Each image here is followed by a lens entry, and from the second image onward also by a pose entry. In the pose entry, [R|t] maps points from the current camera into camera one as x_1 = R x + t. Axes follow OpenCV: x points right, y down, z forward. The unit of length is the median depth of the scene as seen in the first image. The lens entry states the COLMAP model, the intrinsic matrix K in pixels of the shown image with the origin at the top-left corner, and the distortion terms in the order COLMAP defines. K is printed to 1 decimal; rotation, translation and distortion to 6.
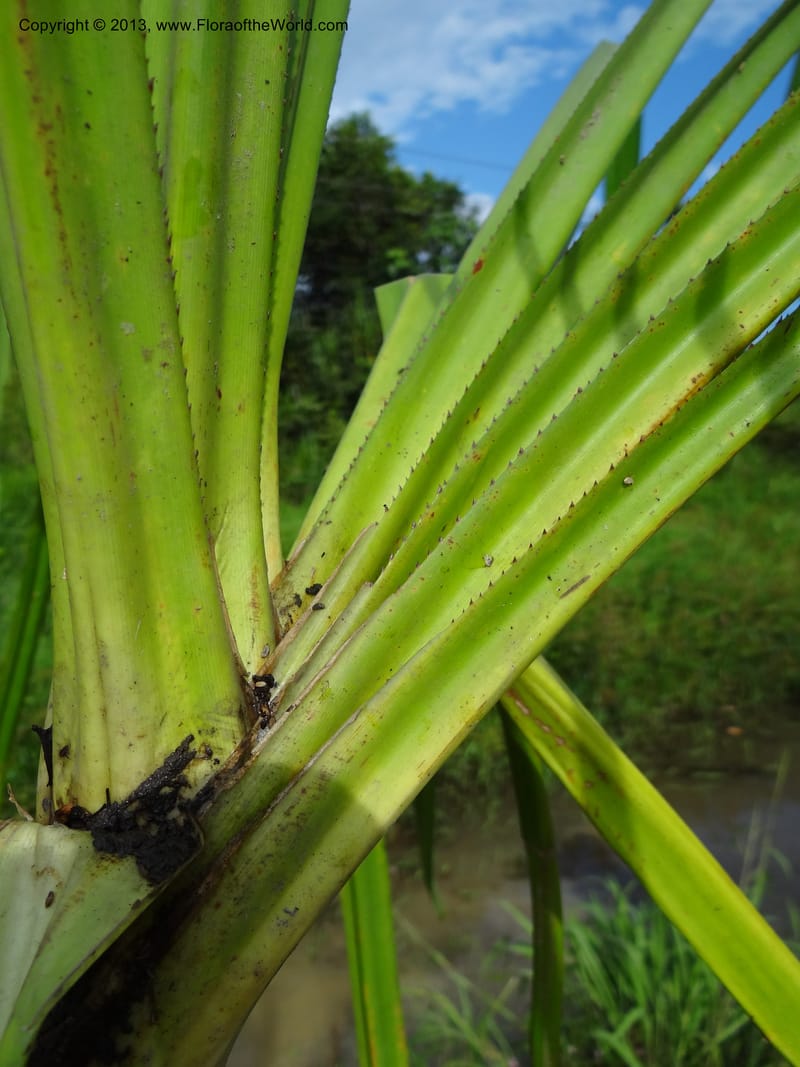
lens RADIAL K [[824.7, 0, 404.5], [0, 824.7, 535.0], [0, 0, 1]] dist [-0.005865, -0.012187]
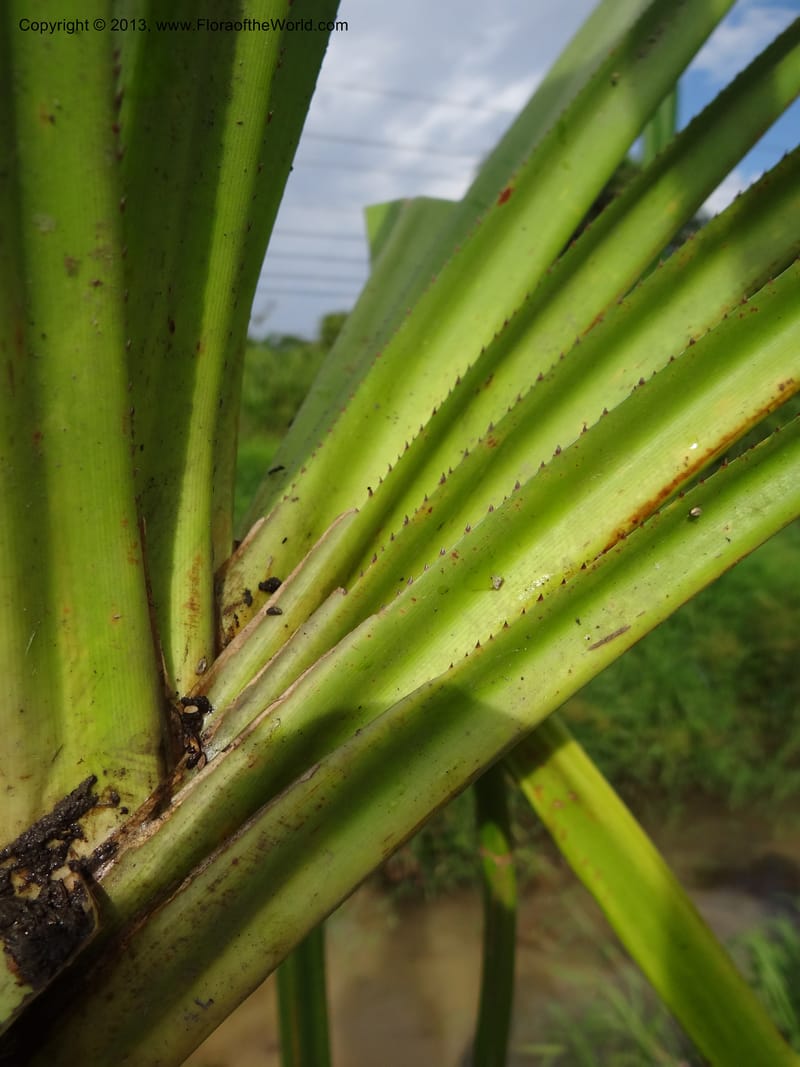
lens RADIAL K [[824.7, 0, 404.5], [0, 824.7, 535.0], [0, 0, 1]] dist [-0.005865, -0.012187]
pose [[0.990388, 0.110833, 0.082748, -0.061481], [-0.118105, 0.989016, 0.088873, -0.079916], [-0.071989, -0.097791, 0.992600, 0.244605]]
